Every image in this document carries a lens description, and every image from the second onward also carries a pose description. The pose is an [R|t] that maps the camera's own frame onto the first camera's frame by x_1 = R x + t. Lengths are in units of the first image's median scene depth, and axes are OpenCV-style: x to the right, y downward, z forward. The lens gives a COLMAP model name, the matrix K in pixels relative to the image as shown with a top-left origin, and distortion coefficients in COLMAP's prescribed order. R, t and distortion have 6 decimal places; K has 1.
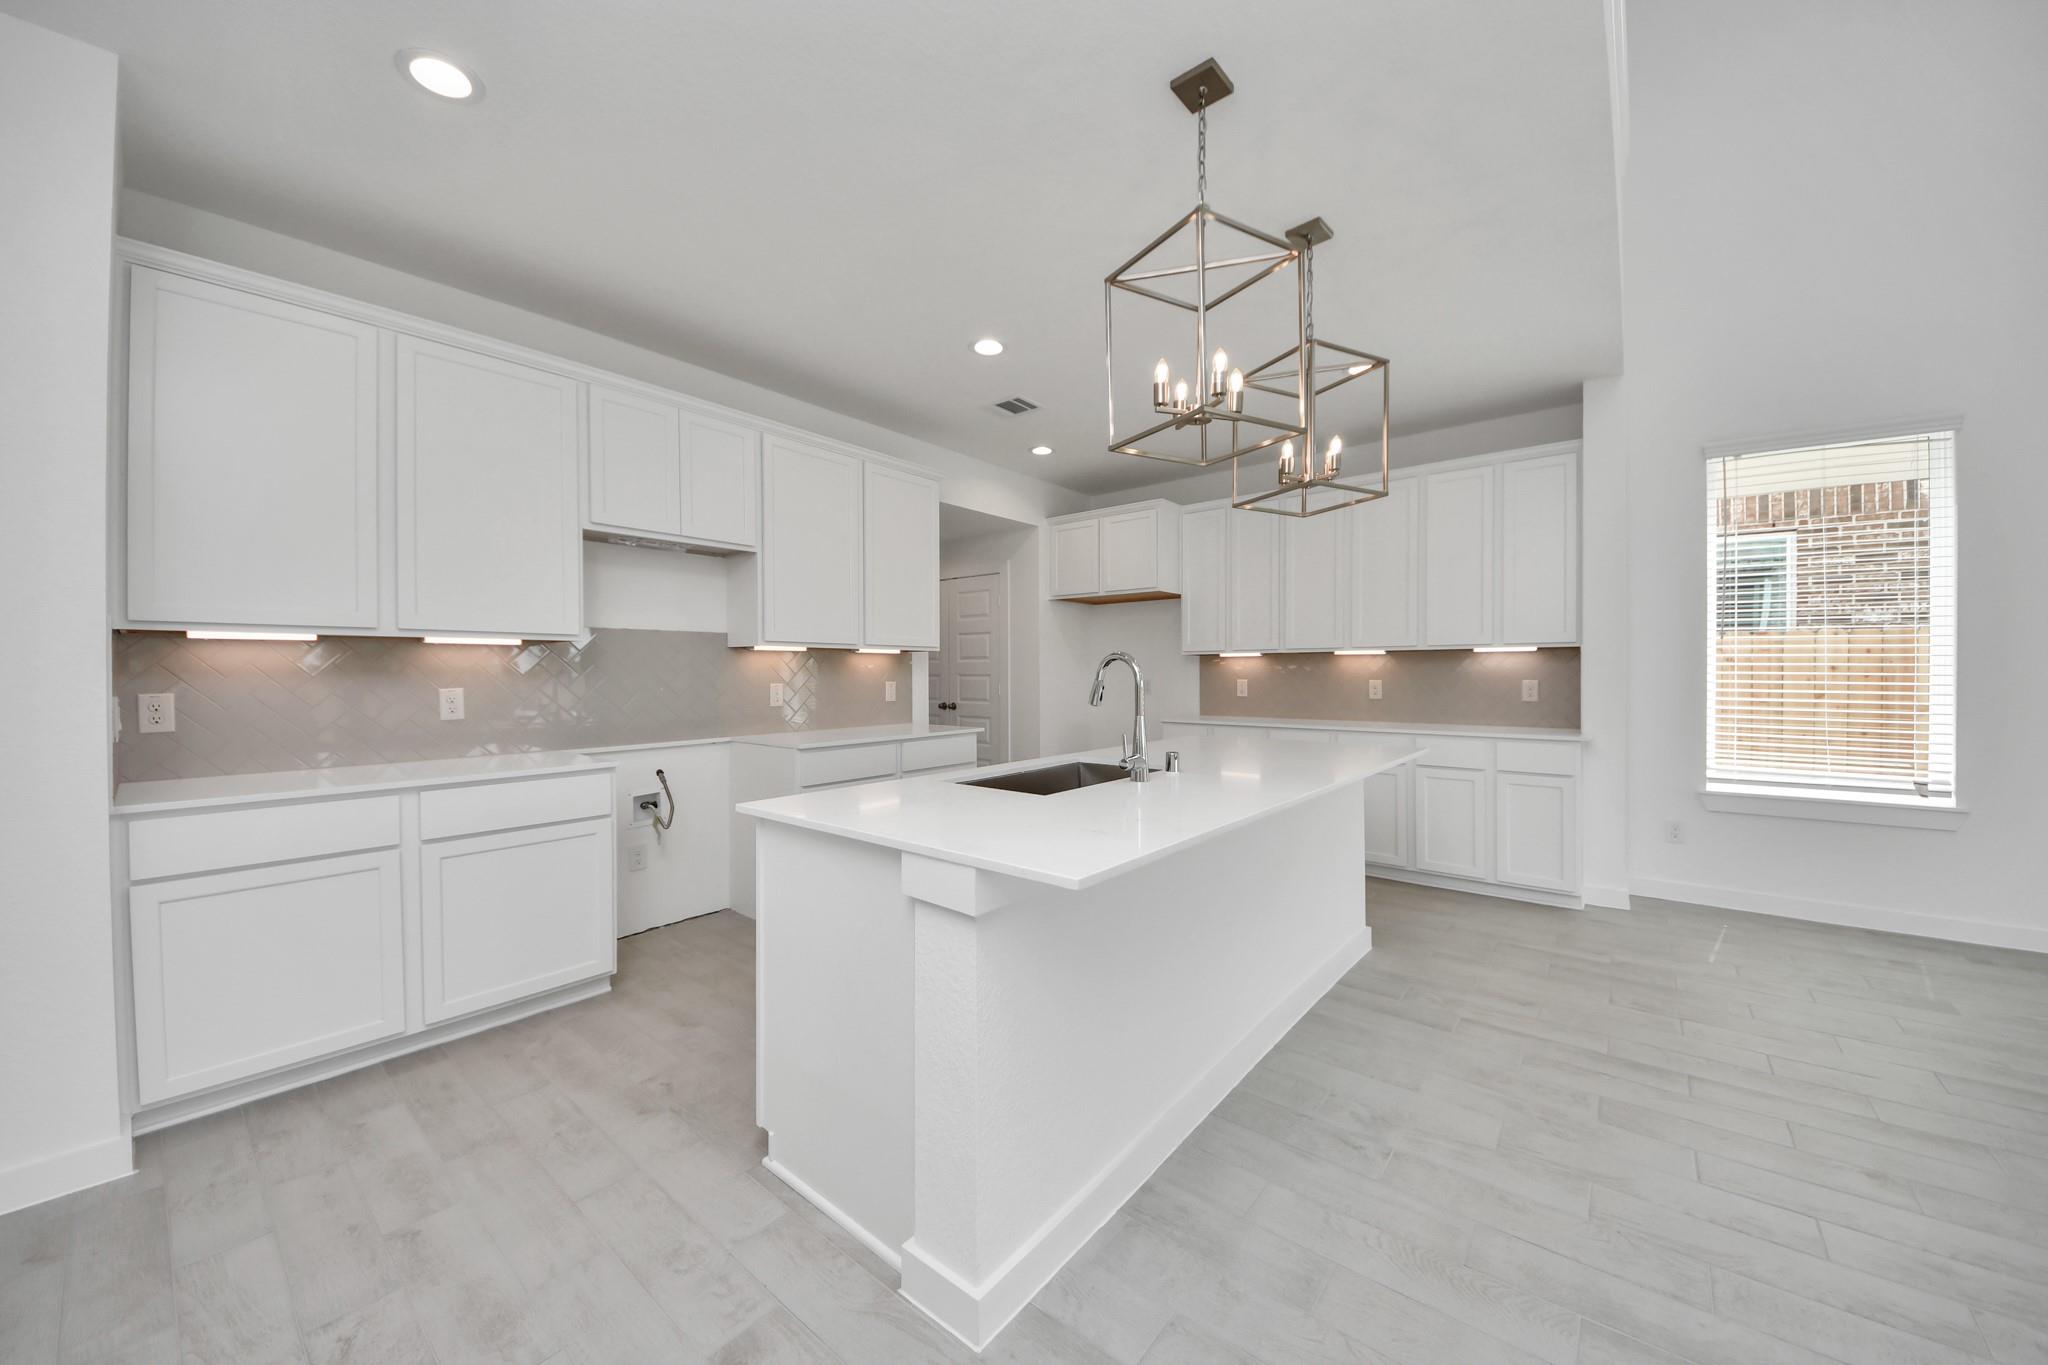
lens RADIAL K [[744.6, 0, 1027.3], [0, 744.6, 701.6], [0, 0, 1]] dist [0.019213, -0.015303]
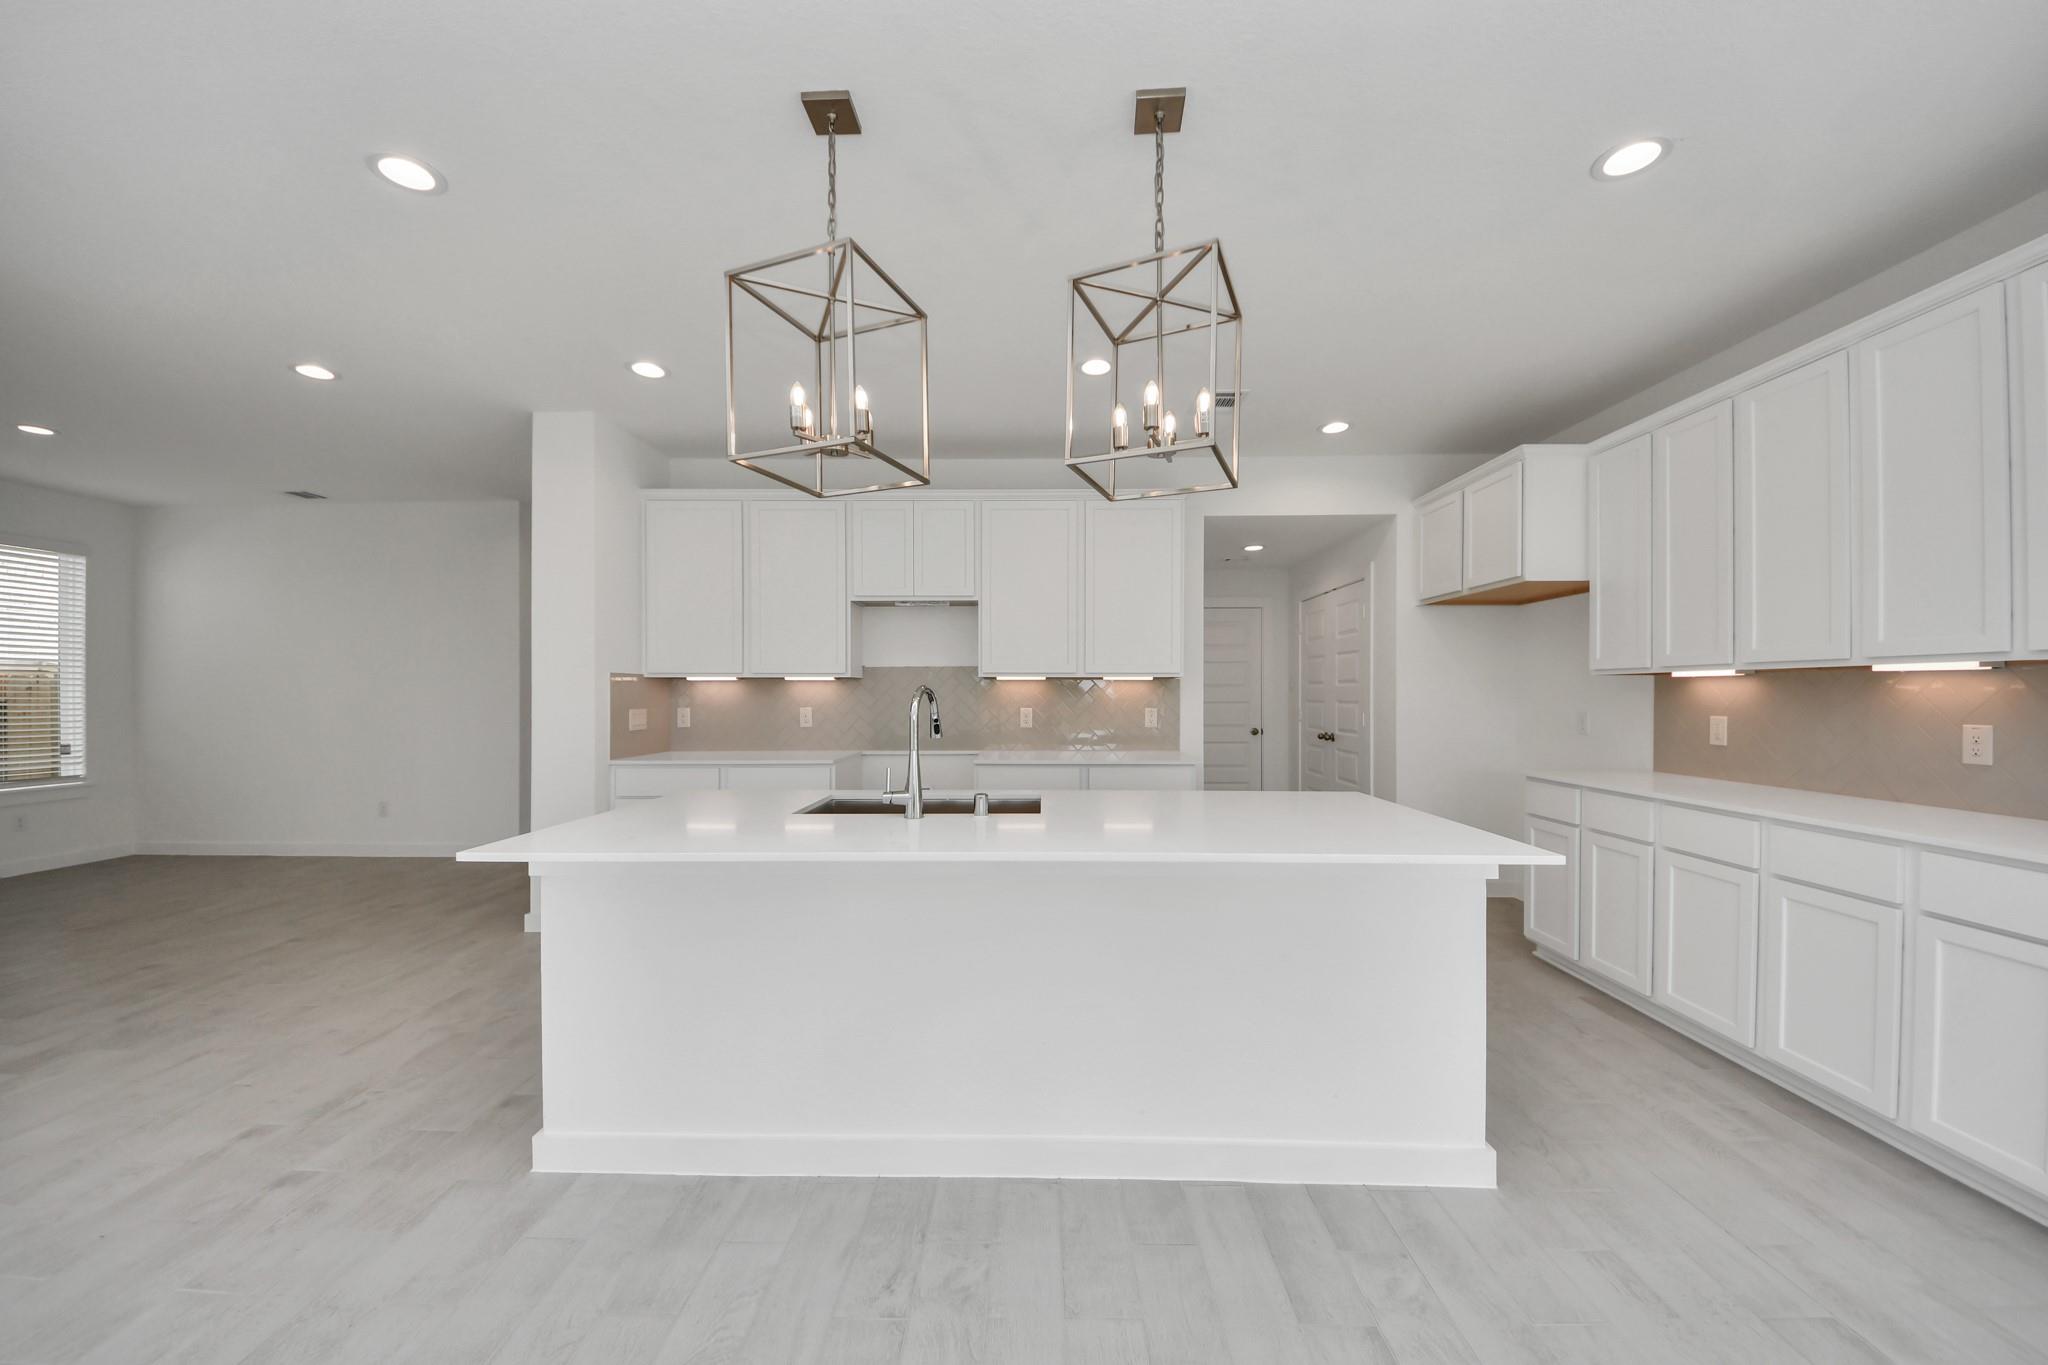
lens RADIAL K [[740.1, 0, 1018.4], [0, 740.1, 705.3], [0, 0, 1]] dist [-0.000674, -0.000162]
pose [[0.598475, 0.010688, -0.801070, 0.577651], [-0.034093, 0.999345, -0.012137, -0.014847], [0.800416, 0.034575, 0.598447, 0.305037]]
